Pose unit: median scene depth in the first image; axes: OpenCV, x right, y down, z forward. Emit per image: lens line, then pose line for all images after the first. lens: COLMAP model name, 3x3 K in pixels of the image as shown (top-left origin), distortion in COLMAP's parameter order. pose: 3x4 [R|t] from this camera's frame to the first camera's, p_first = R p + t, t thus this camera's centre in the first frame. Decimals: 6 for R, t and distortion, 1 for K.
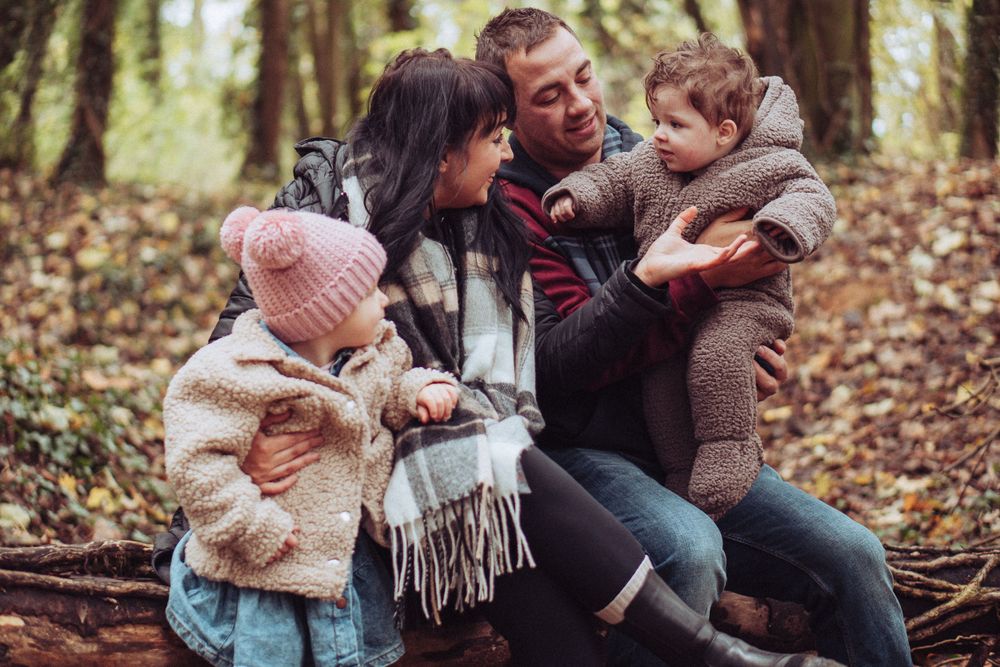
lens RADIAL K [[2352.4, 0, 500.6], [0, 2352.4, 303.6], [0, 0, 1]] dist [0.250486, -1.423626]
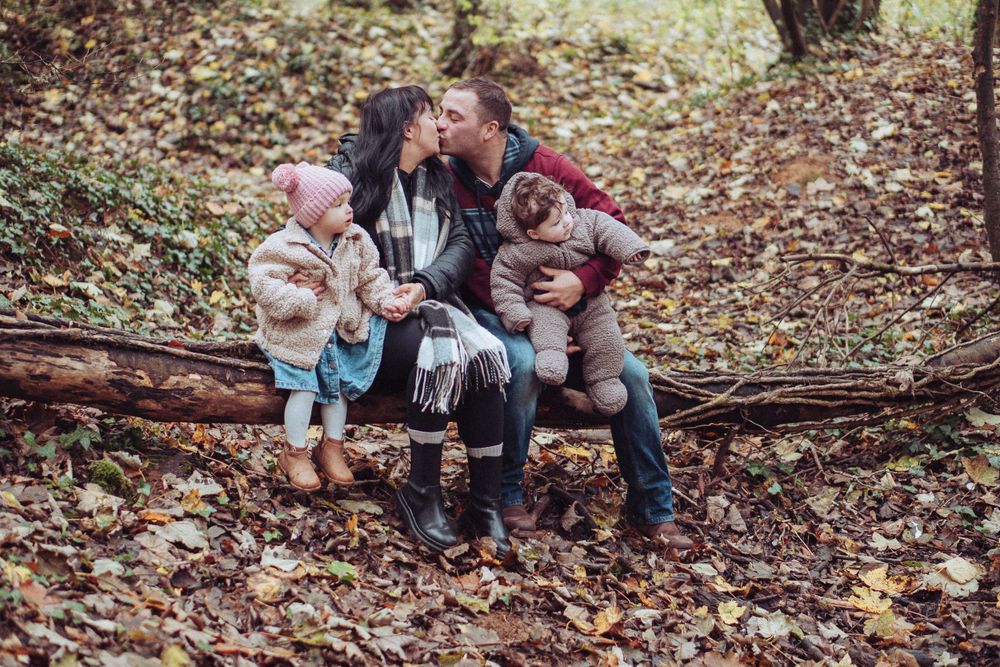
lens RADIAL K [[2352.4, 0, 500.6], [0, 2352.4, 303.6], [0, 0, 1]] dist [0.250486, -1.423626]
pose [[0.997083, 0.068948, -0.032751, 0.047968], [-0.065736, 0.993707, 0.090688, -0.051835], [0.038797, -0.088270, 0.995341, -0.400038]]
